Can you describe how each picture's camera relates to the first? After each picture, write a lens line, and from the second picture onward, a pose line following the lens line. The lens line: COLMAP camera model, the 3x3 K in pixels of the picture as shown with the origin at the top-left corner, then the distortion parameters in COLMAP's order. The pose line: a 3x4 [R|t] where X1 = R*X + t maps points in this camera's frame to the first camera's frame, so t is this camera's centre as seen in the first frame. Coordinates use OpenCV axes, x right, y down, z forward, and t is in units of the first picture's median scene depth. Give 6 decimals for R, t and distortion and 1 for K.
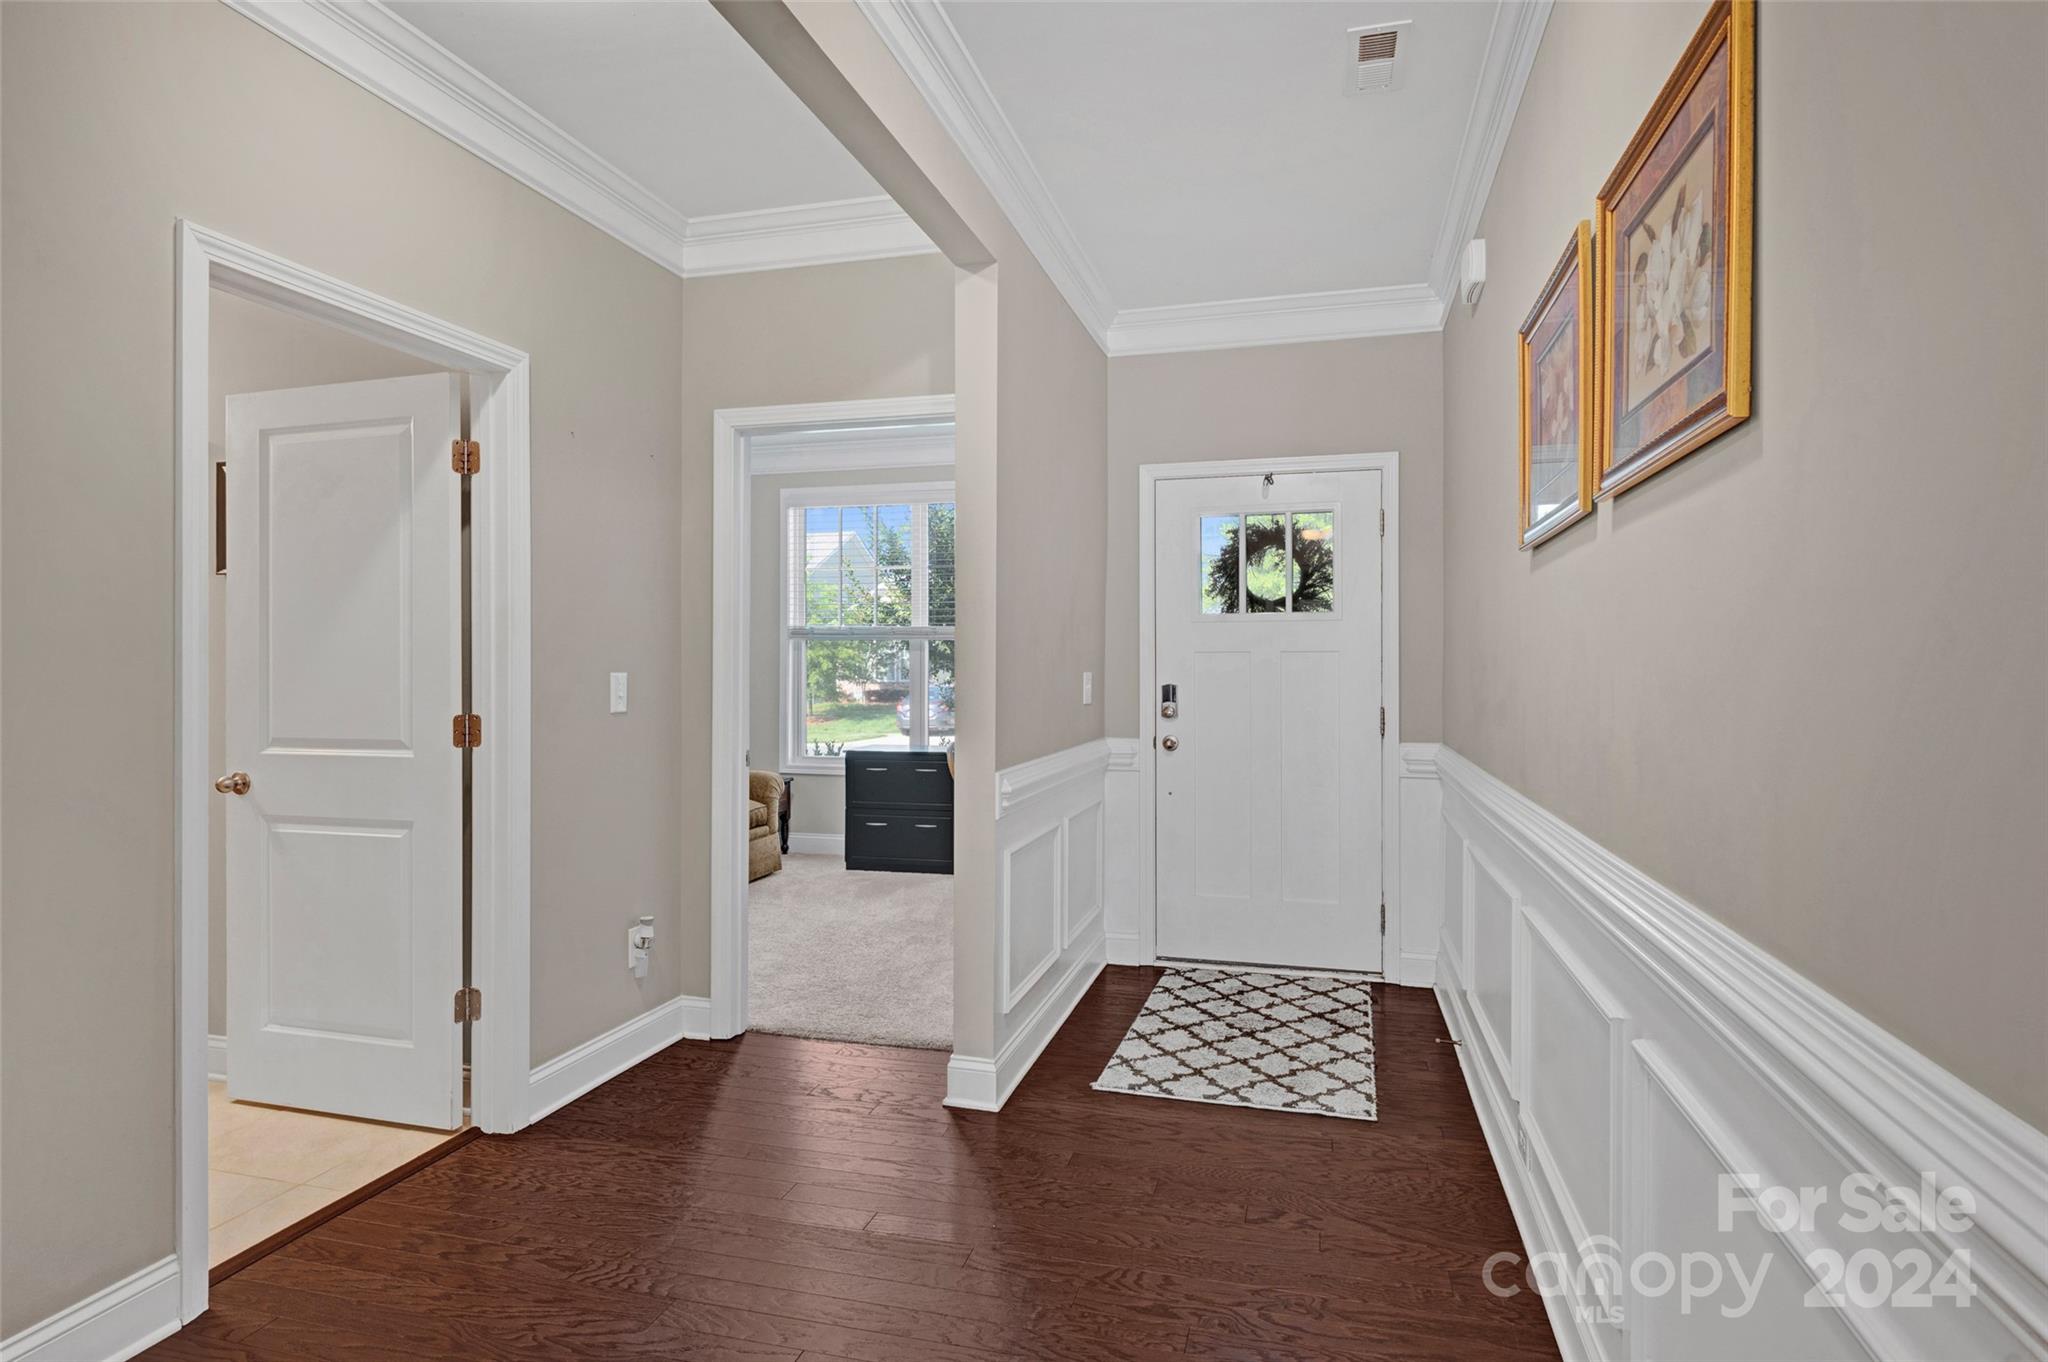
lens RADIAL K [[1099.2, 0, 1021.7], [0, 1099.2, 678.0], [0, 0, 1]] dist [-0.001951, -0.000150]
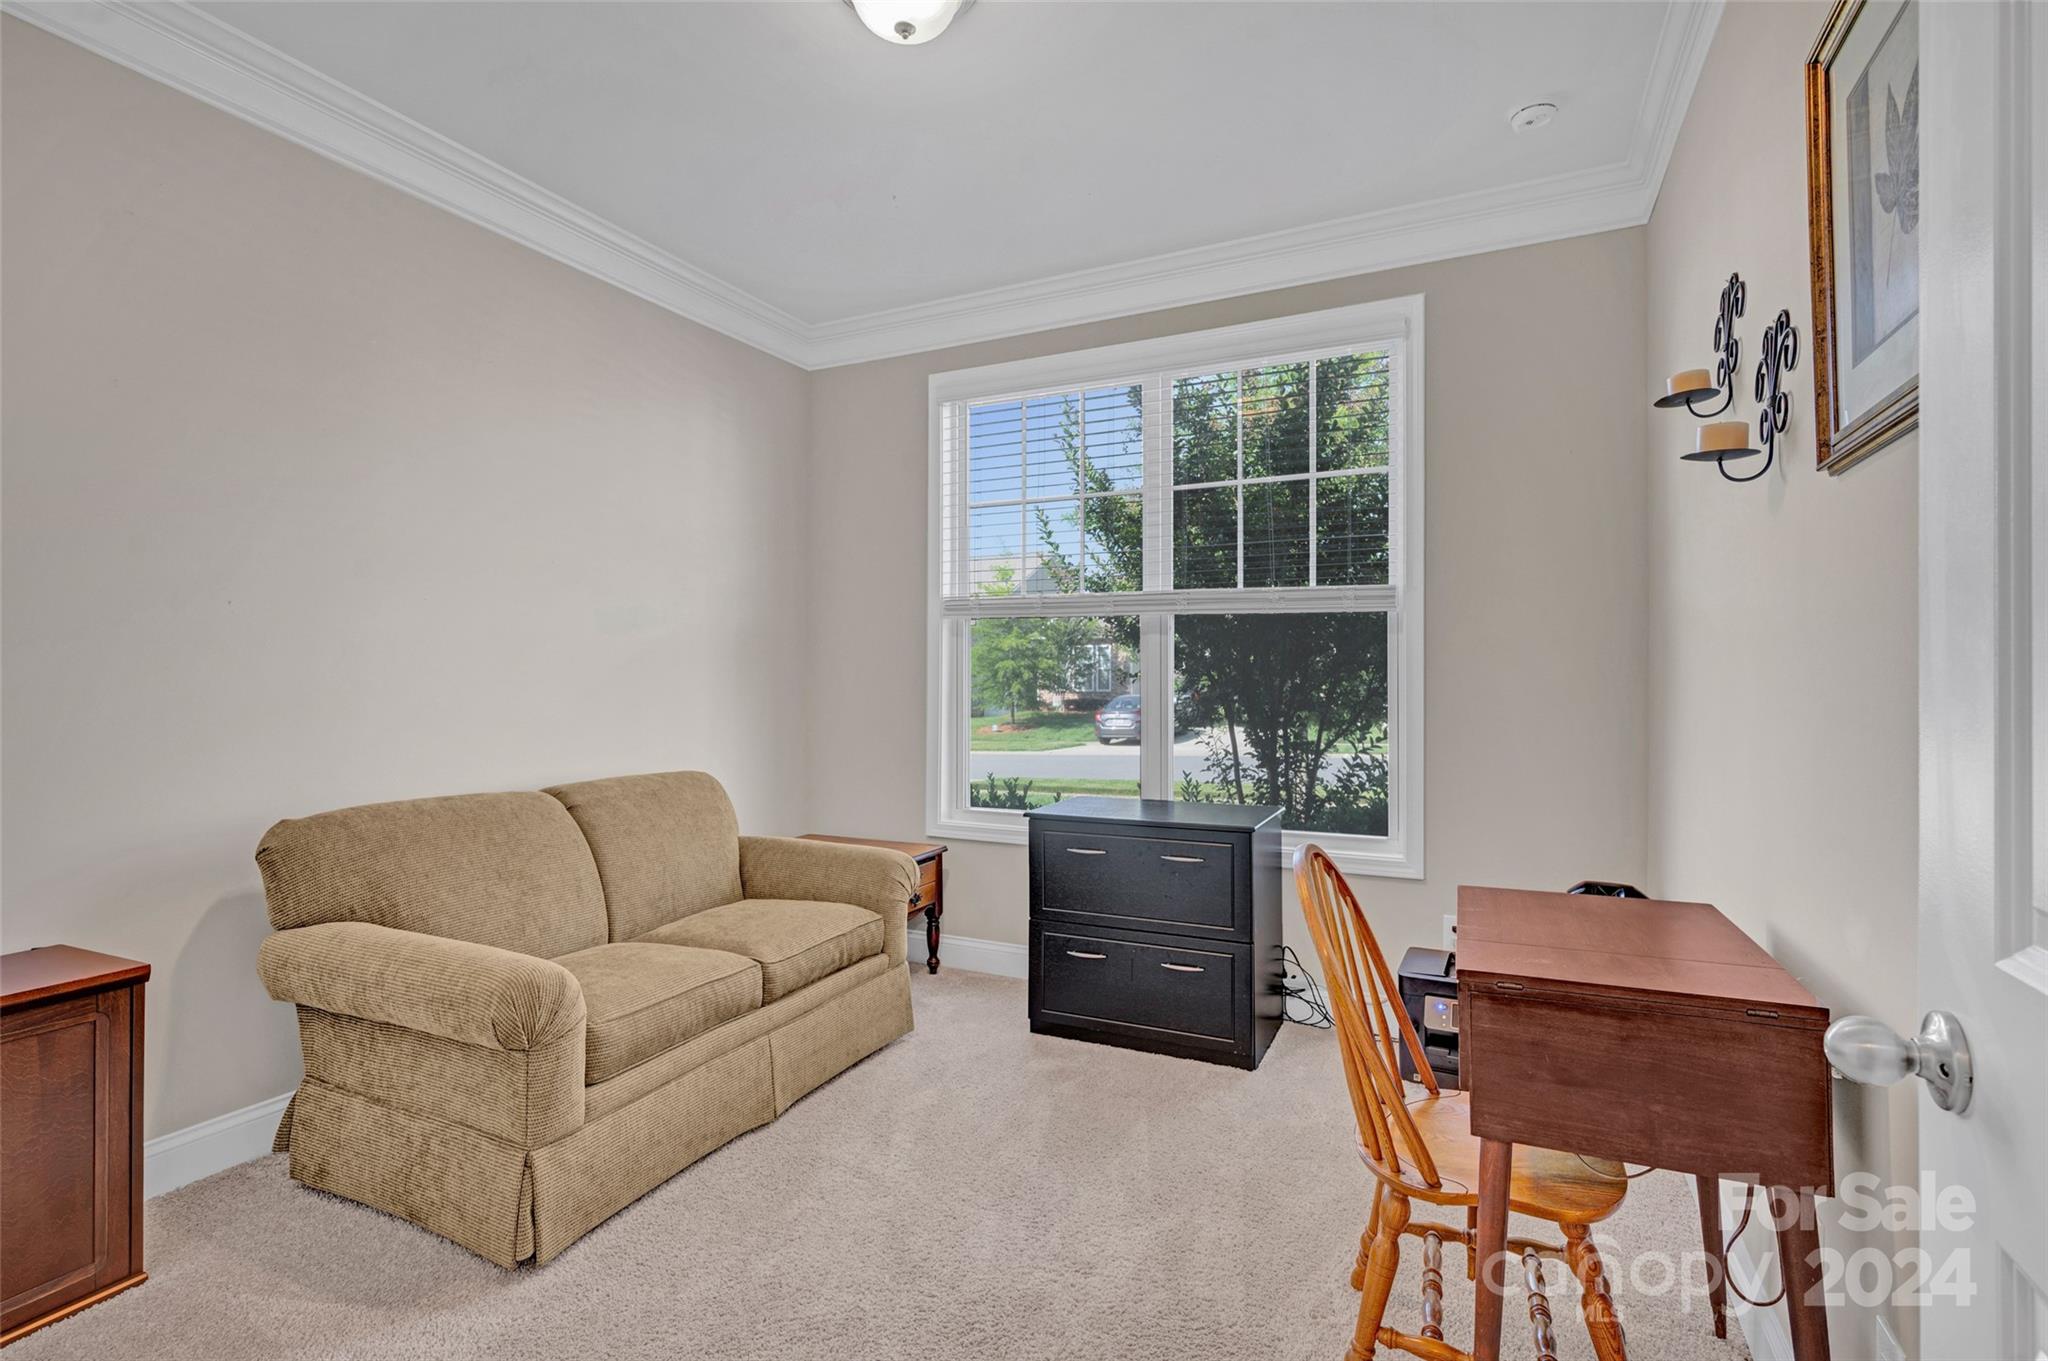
lens RADIAL K [[933.7, 0, 1026.8], [0, 933.7, 677.6], [0, 0, 1]] dist [-0.001102, -0.002106]
pose [[0.983850, 0.001377, -0.178992, -0.019440], [-0.003488, 0.999928, -0.011483, 0.000700], [0.178963, 0.011922, 0.983784, 0.126025]]
